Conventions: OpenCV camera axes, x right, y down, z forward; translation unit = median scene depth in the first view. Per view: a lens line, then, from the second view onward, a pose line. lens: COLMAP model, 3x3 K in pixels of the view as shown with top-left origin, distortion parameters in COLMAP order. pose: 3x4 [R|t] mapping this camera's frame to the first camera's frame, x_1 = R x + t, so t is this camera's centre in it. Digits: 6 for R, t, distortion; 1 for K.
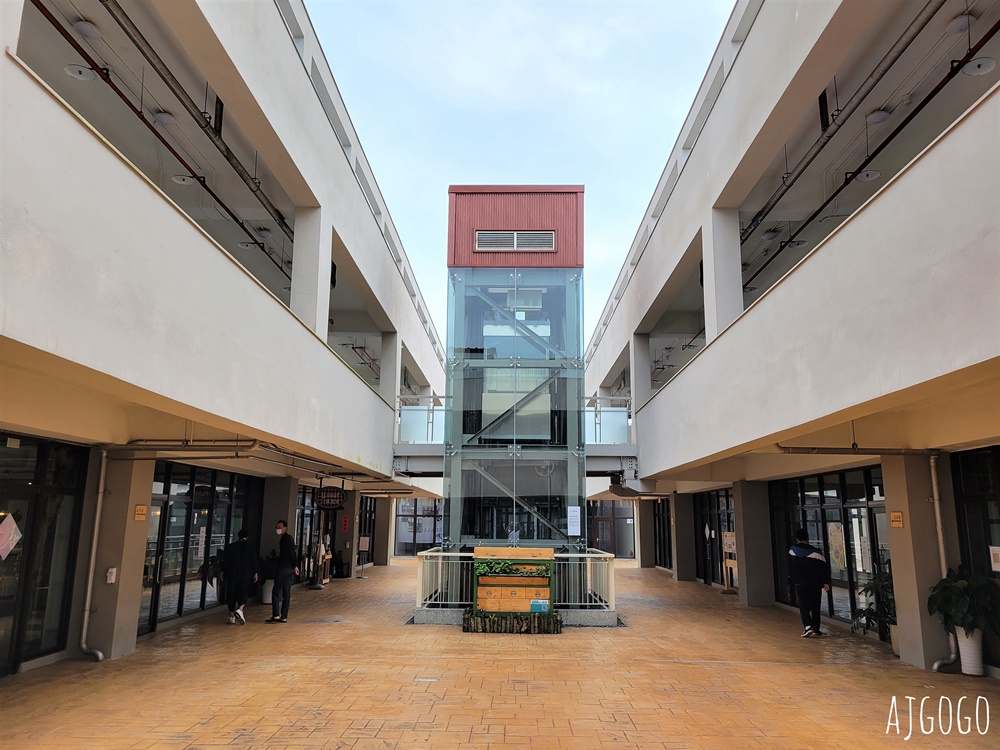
lens RADIAL K [[753.1, 0, 497.6], [0, 753.1, 371.9], [0, 0, 1]] dist [0.049120, -0.033777]
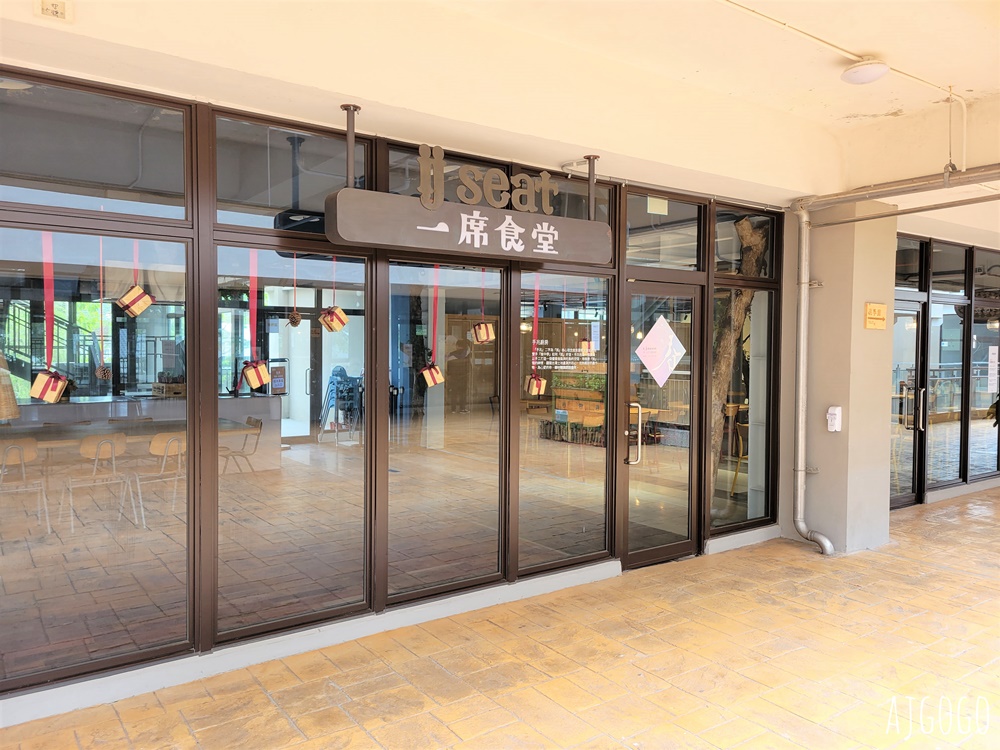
lens RADIAL K [[753.1, 0, 495.6], [0, 753.1, 371.5], [0, 0, 1]] dist [0.049120, -0.033777]
pose [[0.598248, 0.025517, -0.800904, -0.186899], [0.156688, 0.976473, 0.148151, 0.099516], [0.785842, -0.214123, 0.580175, 0.447766]]
